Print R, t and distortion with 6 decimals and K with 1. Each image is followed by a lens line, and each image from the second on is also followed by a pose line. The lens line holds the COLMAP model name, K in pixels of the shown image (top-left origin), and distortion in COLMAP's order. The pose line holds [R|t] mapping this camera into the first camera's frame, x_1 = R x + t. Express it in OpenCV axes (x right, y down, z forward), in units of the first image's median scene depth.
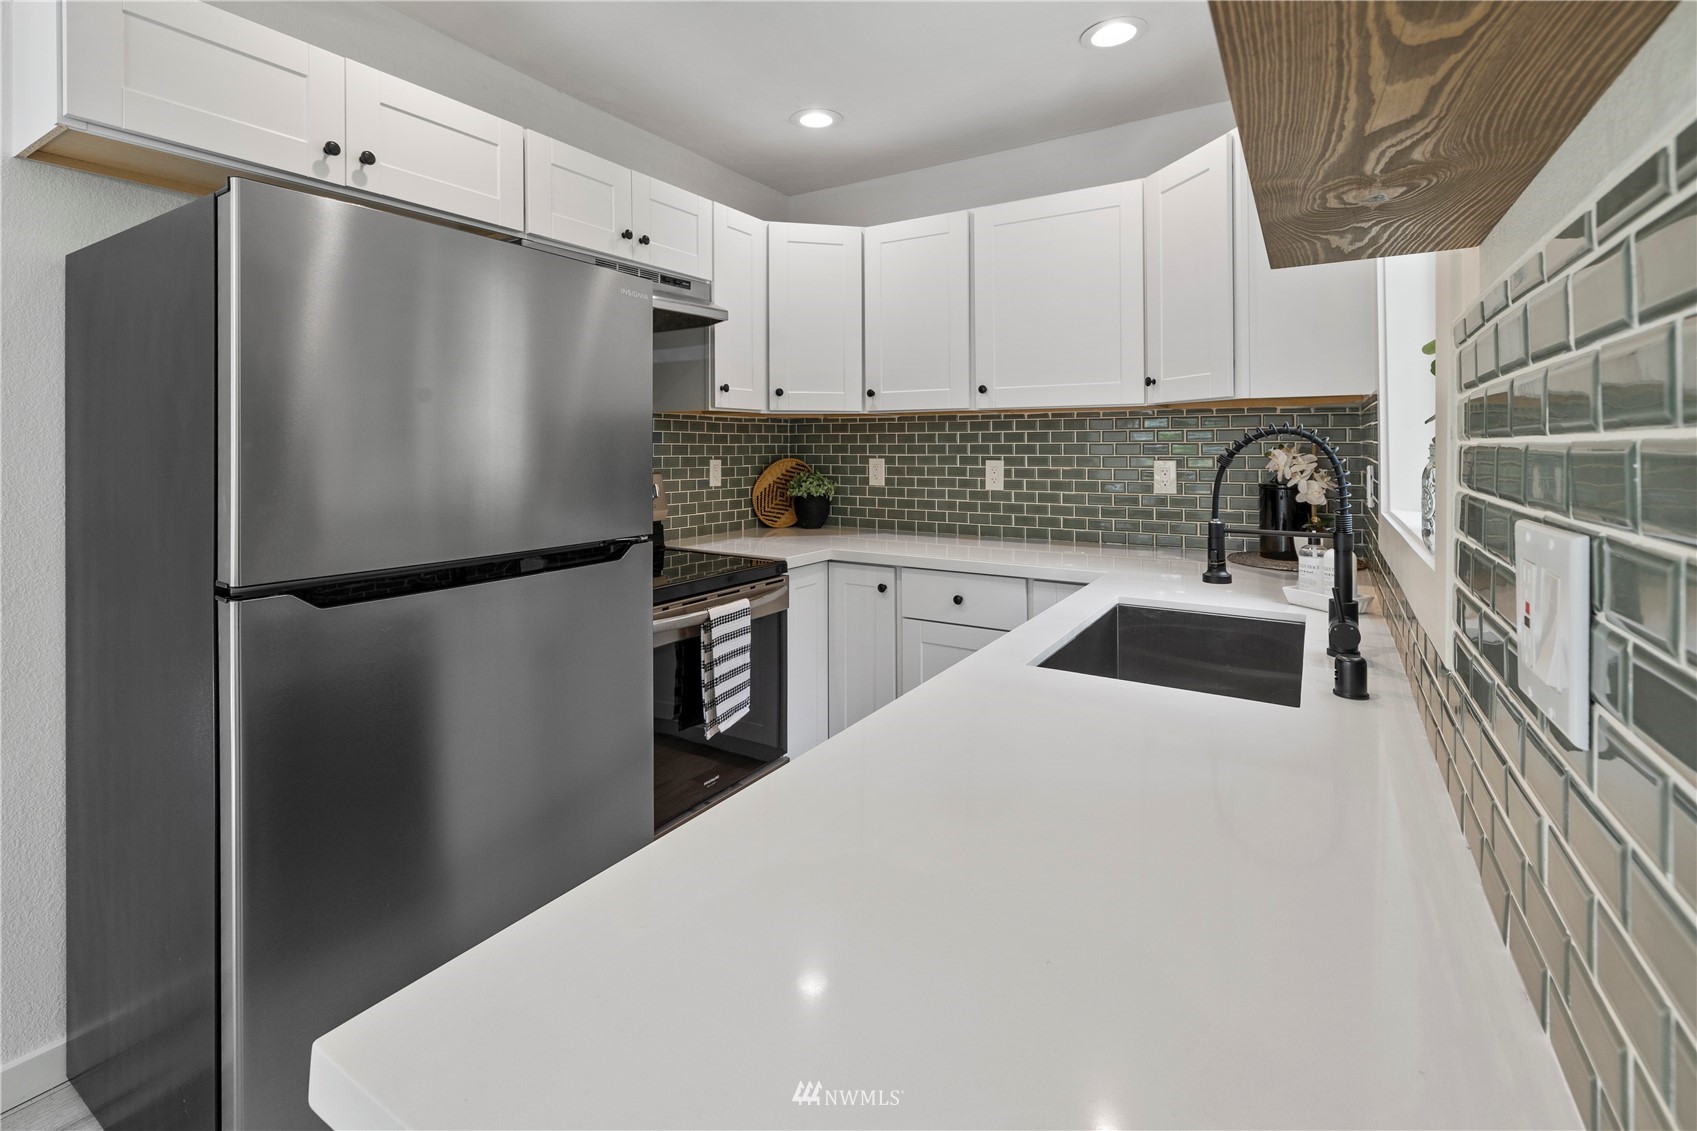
lens RADIAL K [[742.8, 0, 872.6], [0, 742.8, 463.4], [0, 0, 1]] dist [0.003614, 0.001264]
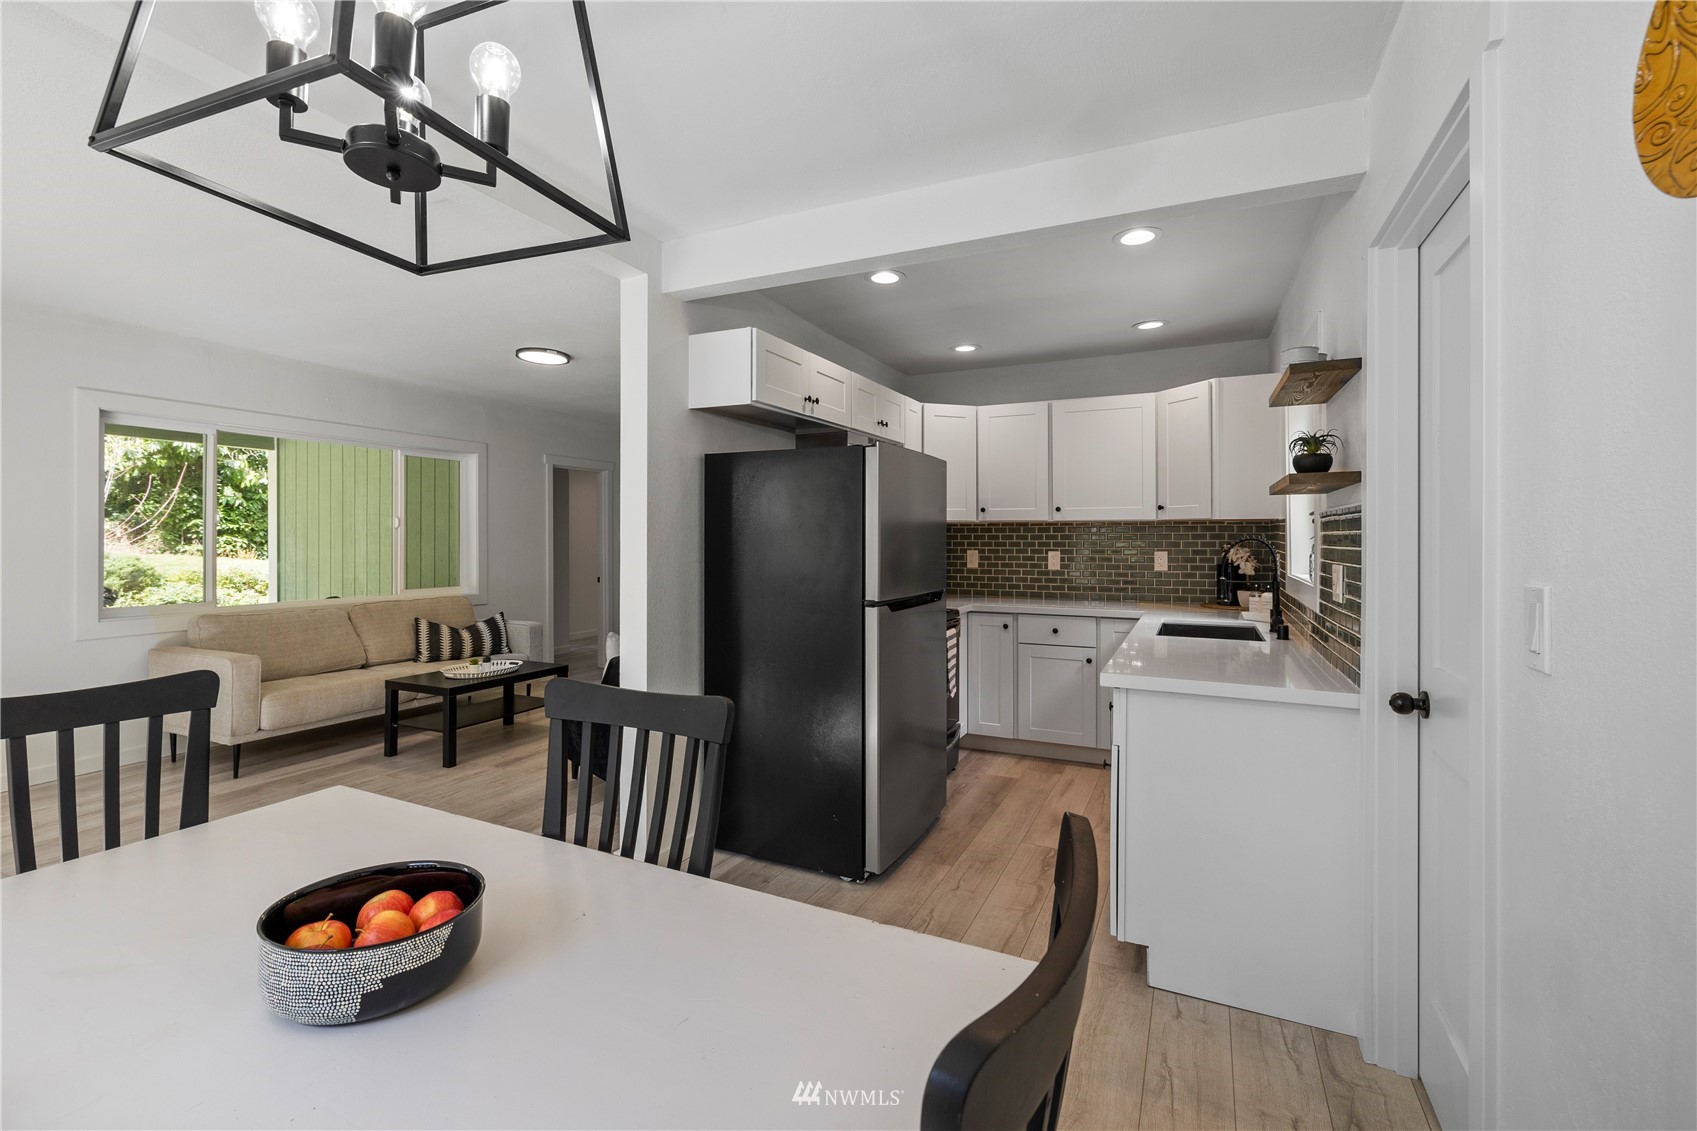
lens RADIAL K [[742.8, 0, 853.6], [0, 742.8, 556.6], [0, 0, 1]] dist [0.003614, 0.001264]
pose [[0.994101, -0.001095, 0.108454, -0.466138], [0.000727, 0.999994, 0.003434, 0.001646], [-0.108457, -0.003334, 0.994096, -0.587572]]
